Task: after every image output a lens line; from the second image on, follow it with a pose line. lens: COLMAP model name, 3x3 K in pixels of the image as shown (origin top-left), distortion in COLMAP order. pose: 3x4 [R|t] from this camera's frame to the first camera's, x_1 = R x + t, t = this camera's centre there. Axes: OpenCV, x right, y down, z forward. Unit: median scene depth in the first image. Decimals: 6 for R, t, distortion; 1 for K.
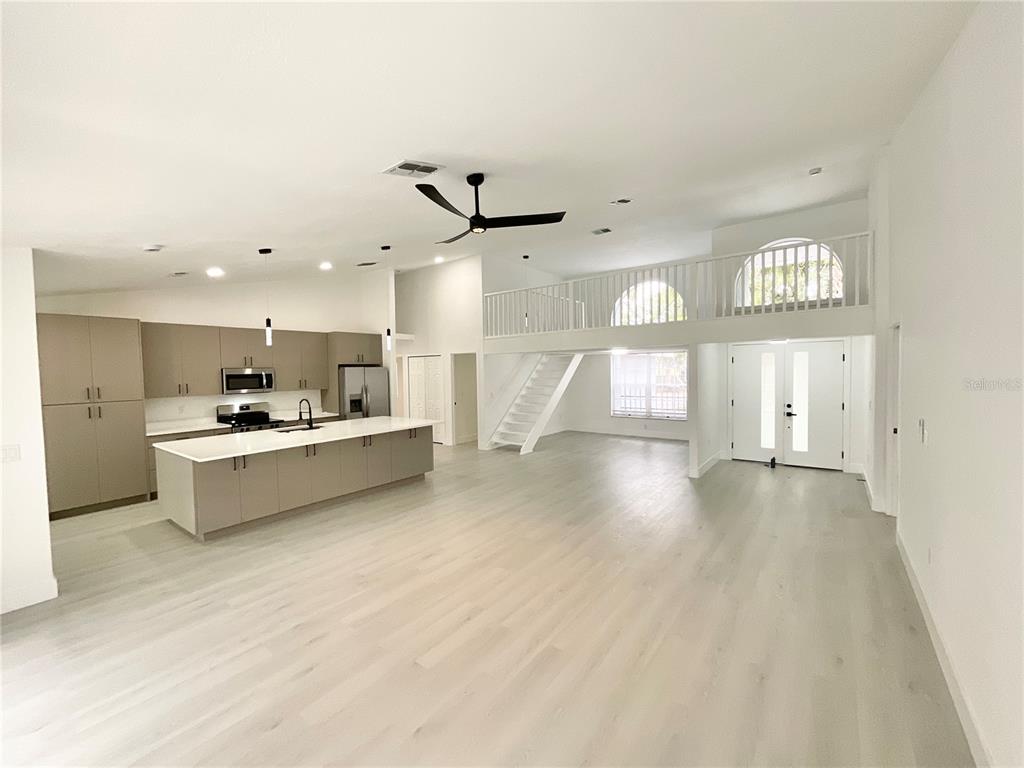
lens RADIAL K [[414.8, 0, 512.6], [0, 414.8, 385.9], [0, 0, 1]] dist [-0.001583, -0.000014]
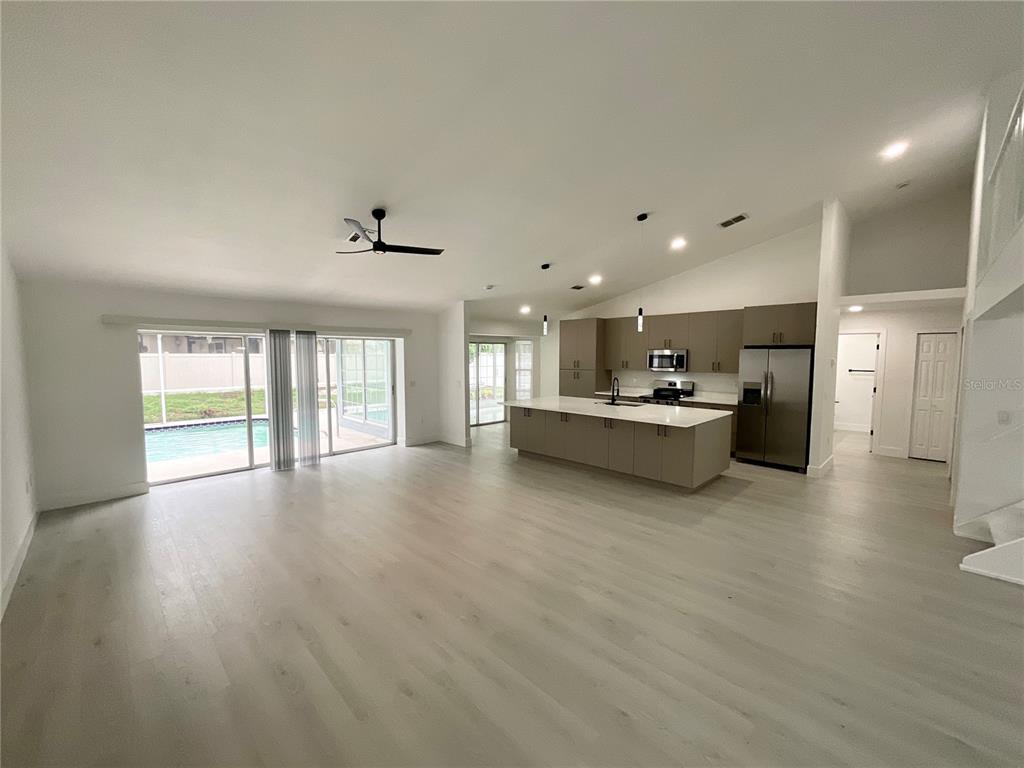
lens RADIAL K [[414.8, 0, 512.6], [0, 414.8, 385.9], [0, 0, 1]] dist [-0.001583, -0.000014]
pose [[-0.133076, 0.094933, -0.986549, 0.545633], [-0.038035, 0.994180, 0.100798, -0.041797], [0.990376, 0.050937, -0.128691, 0.720484]]
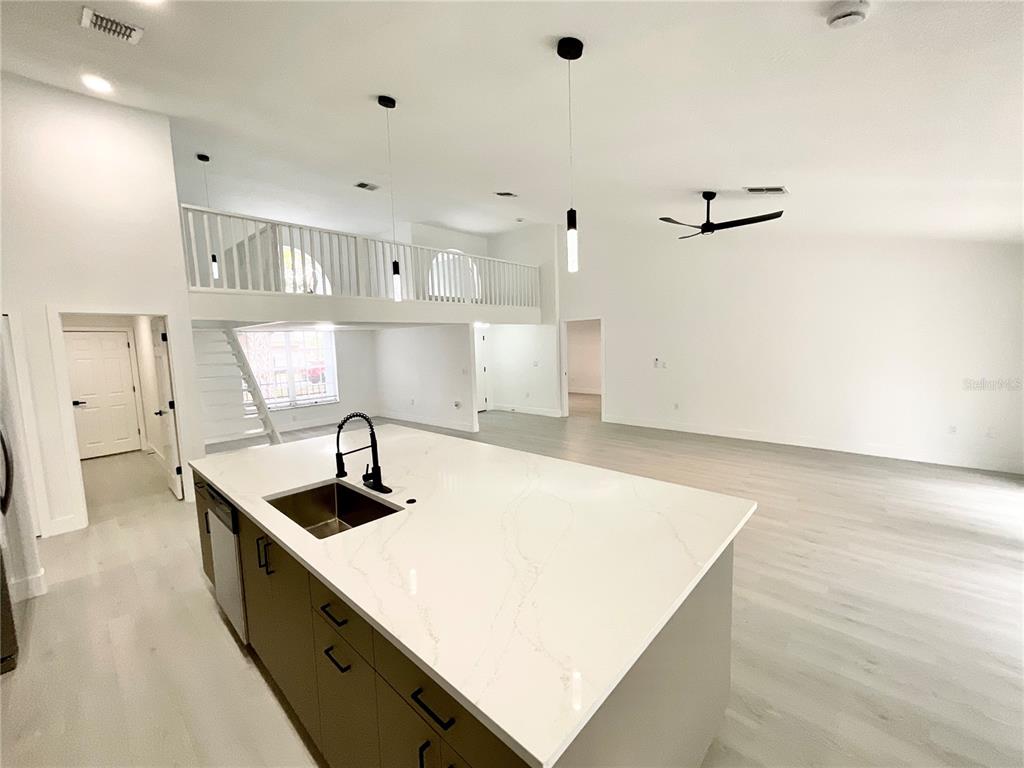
lens RADIAL K [[418.3, 0, 514.3], [0, 418.3, 381.5], [0, 0, 1]] dist [-0.001435, -0.000156]
pose [[0.094624, -0.080978, 0.992214, -0.705603], [0.069319, 0.994803, 0.074579, -0.011693], [-0.993097, 0.061723, 0.099745, 0.684383]]
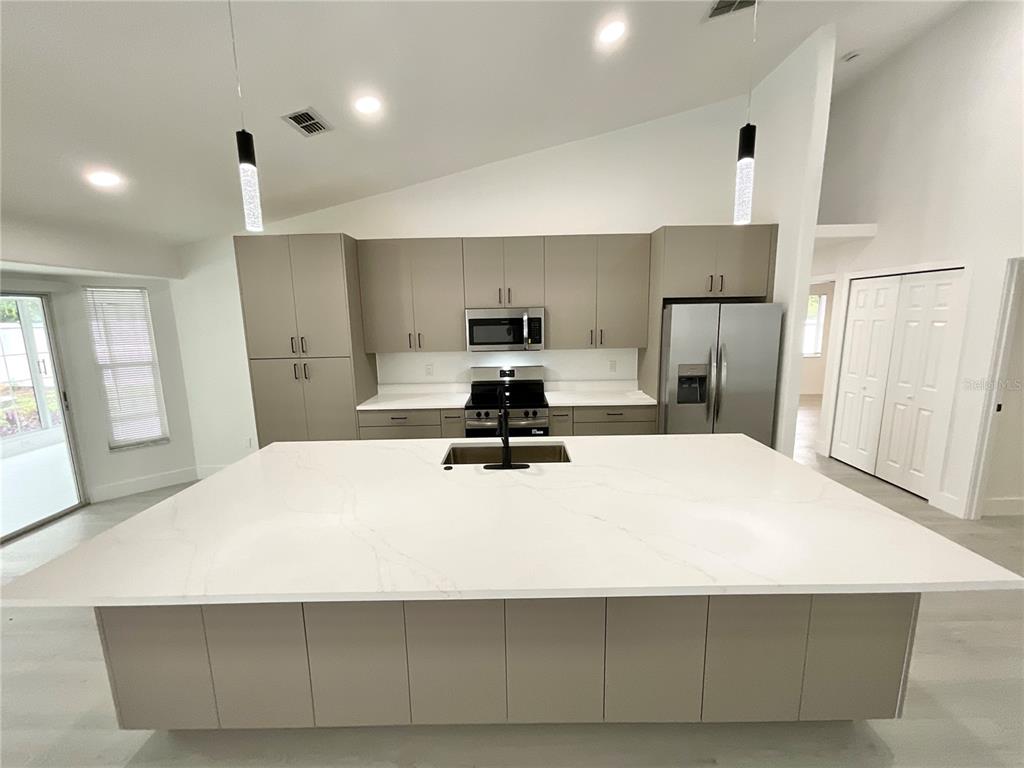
lens RADIAL K [[418.3, 0, 514.3], [0, 418.3, 381.5], [0, 0, 1]] dist [-0.001435, -0.000156]
pose [[0.605194, 0.131368, -0.785164, -0.153204], [-0.025106, 0.988949, 0.146113, -0.026197], [0.795682, -0.068715, 0.601804, 0.641244]]
